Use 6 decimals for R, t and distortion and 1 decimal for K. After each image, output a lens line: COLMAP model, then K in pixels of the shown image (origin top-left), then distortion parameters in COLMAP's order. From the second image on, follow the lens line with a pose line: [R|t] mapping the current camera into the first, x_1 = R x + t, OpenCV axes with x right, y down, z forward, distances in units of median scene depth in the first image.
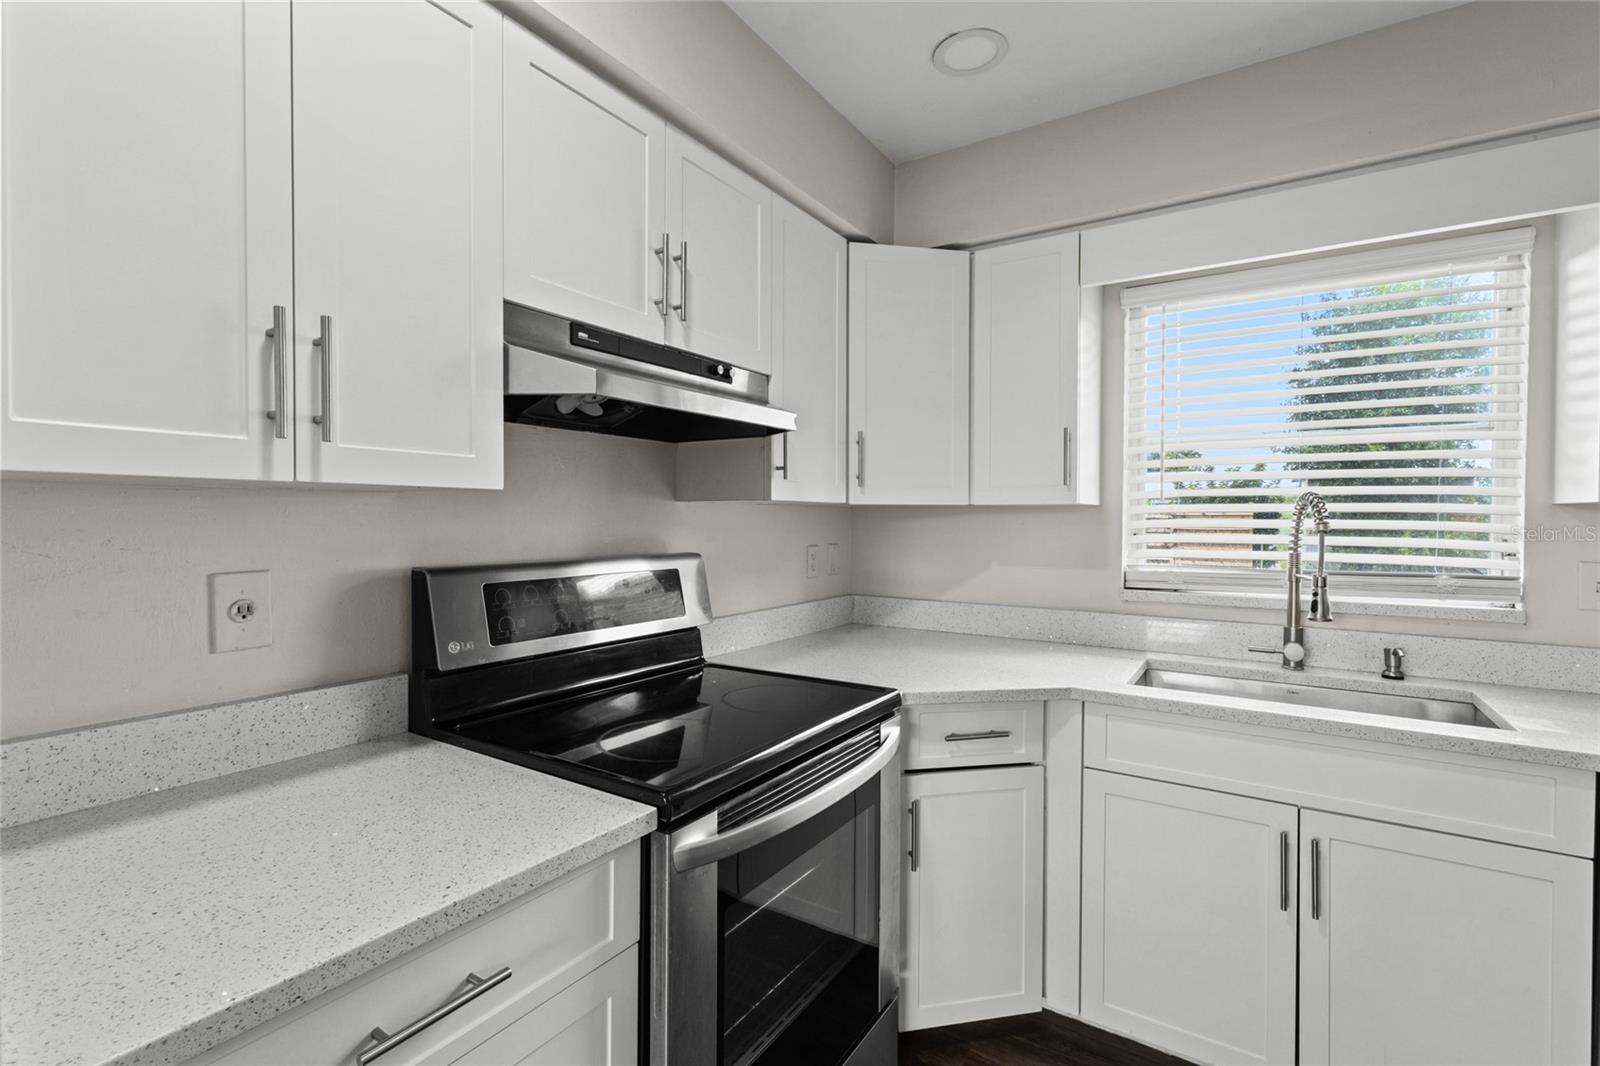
lens RADIAL K [[735.0, 0, 796.9], [0, 735.0, 527.1], [0, 0, 1]] dist [0.002922, 0.000838]
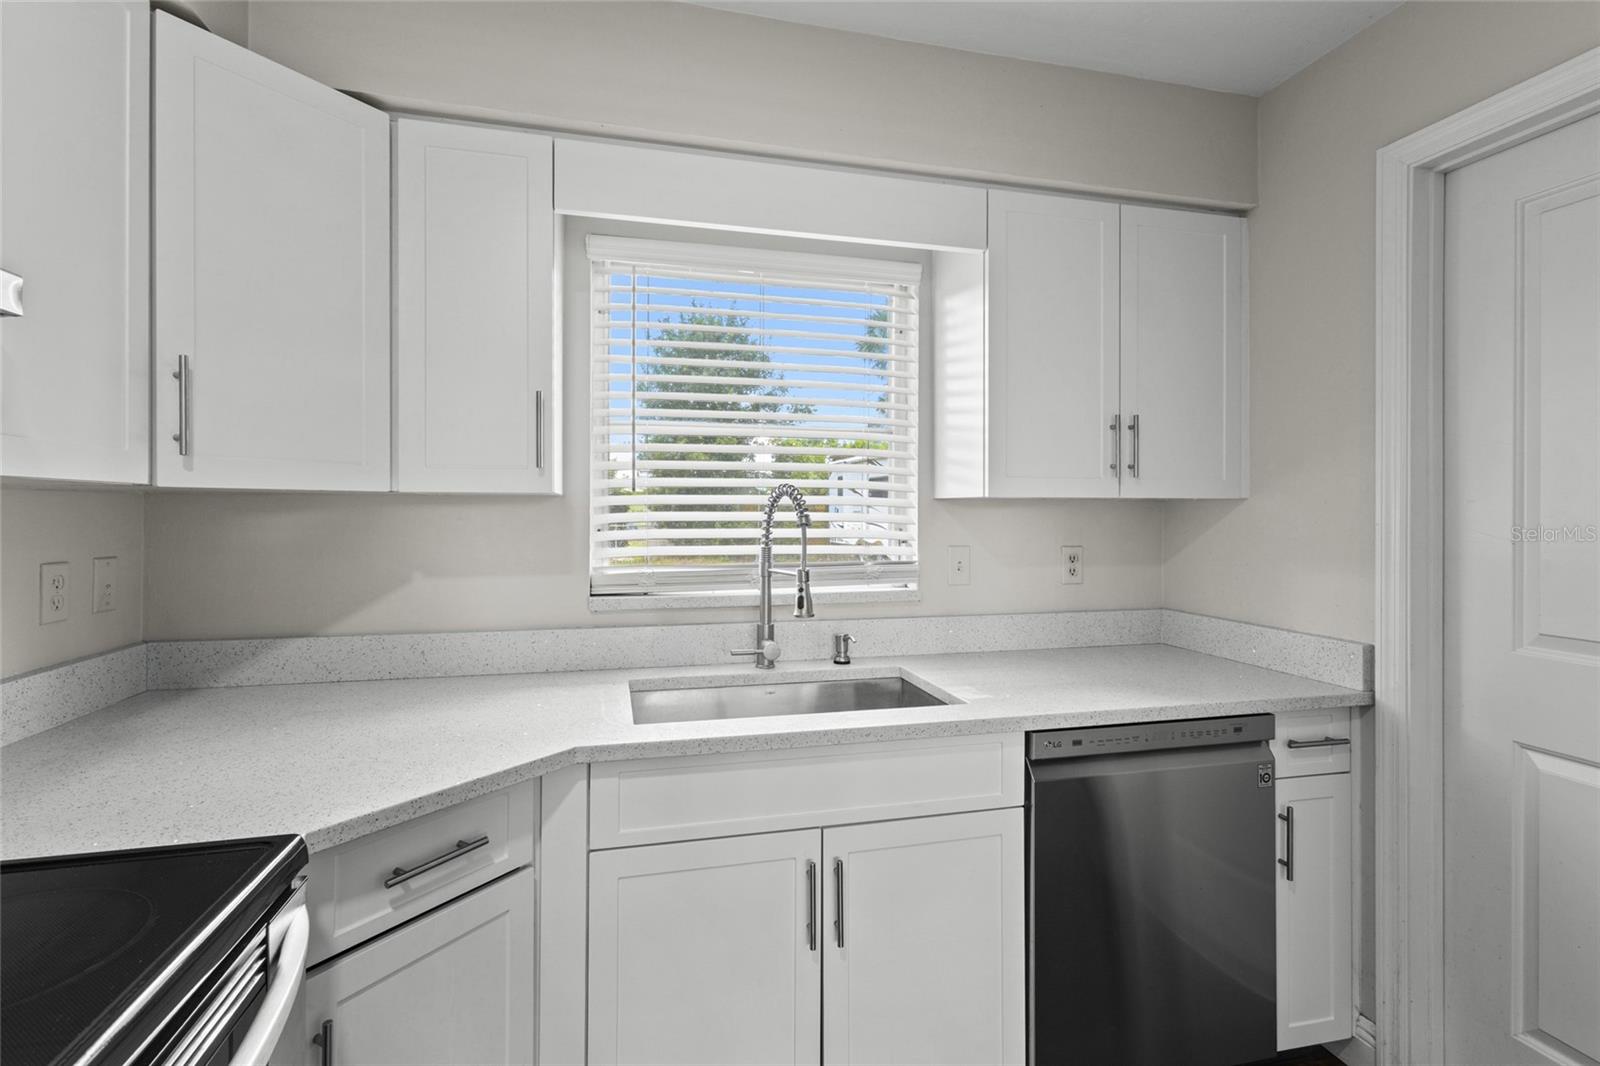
lens RADIAL K [[745.4, 0, 795.3], [0, 745.4, 510.5], [0, 0, 1]] dist [0.005733, 0.000269]
pose [[0.684906, -0.001678, 0.728629, -0.010166], [0.011570, 0.999896, -0.008573, -0.004021], [-0.728539, 0.014302, 0.684855, 0.321537]]
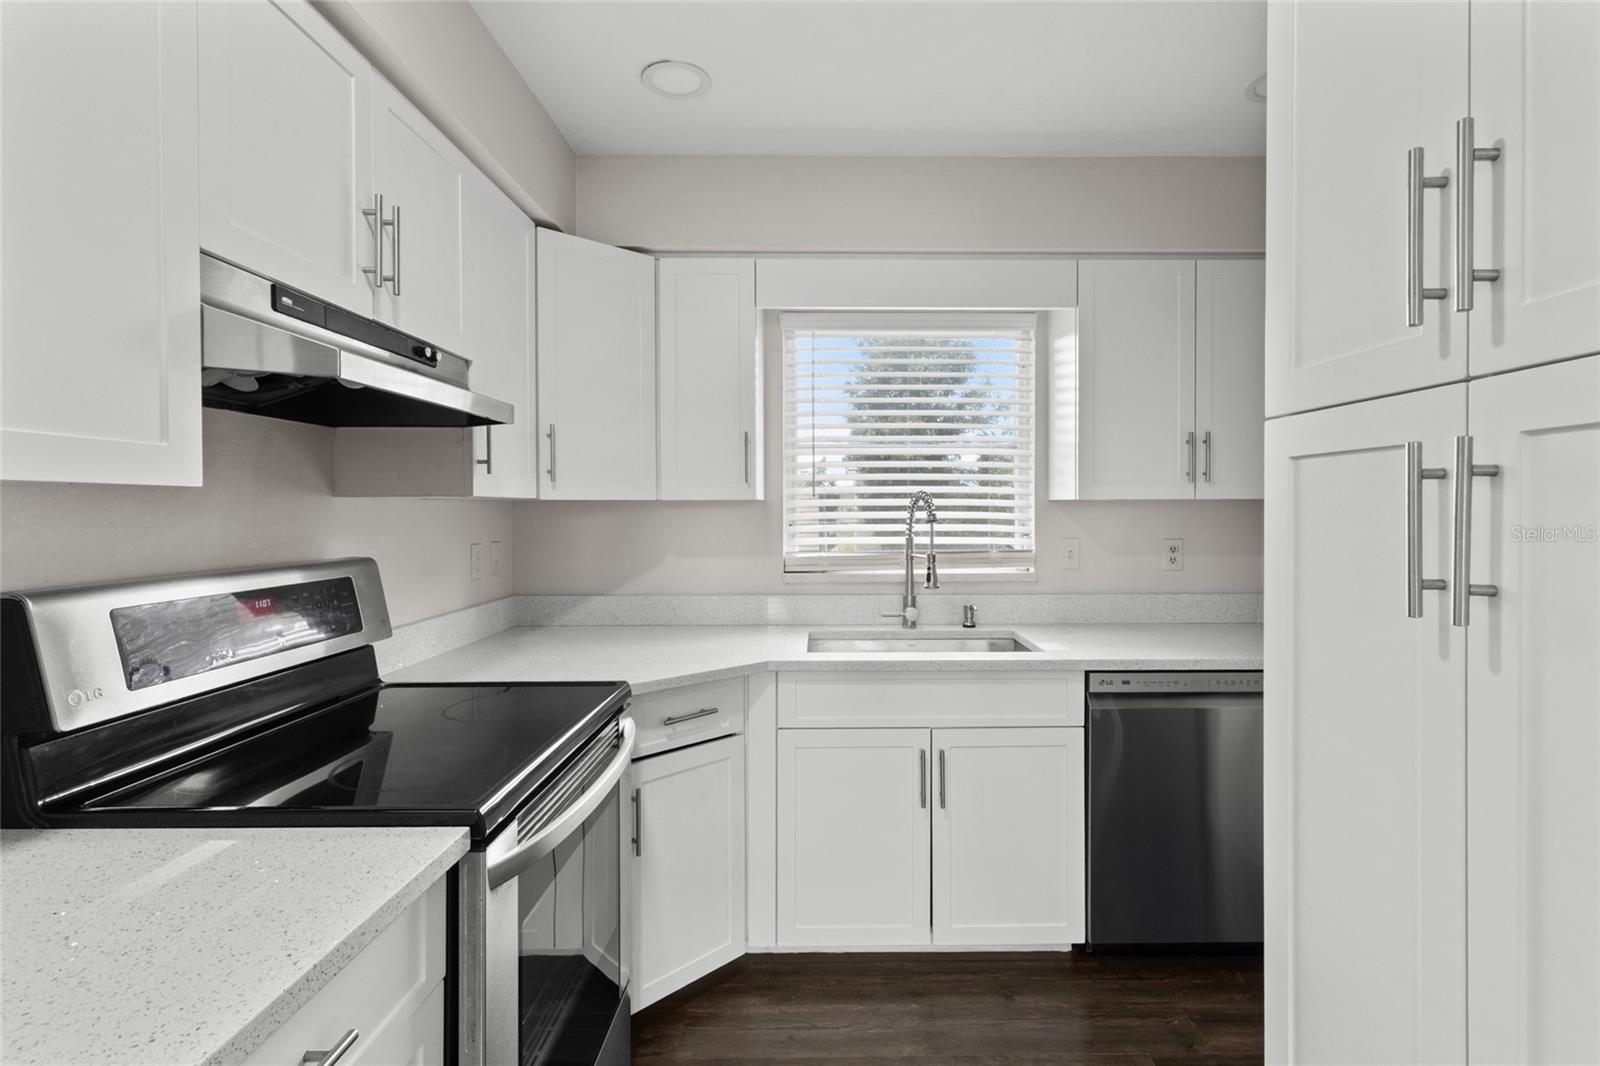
lens RADIAL K [[759.5, 0, 837.7], [0, 759.5, 512.5], [0, 0, 1]] dist [-0.001686, 0.000341]
pose [[0.830511, -0.009764, 0.556916, -0.182820], [0.013846, 0.999899, -0.003117, -0.007120], [-0.556829, 0.010300, 0.830563, -0.042073]]
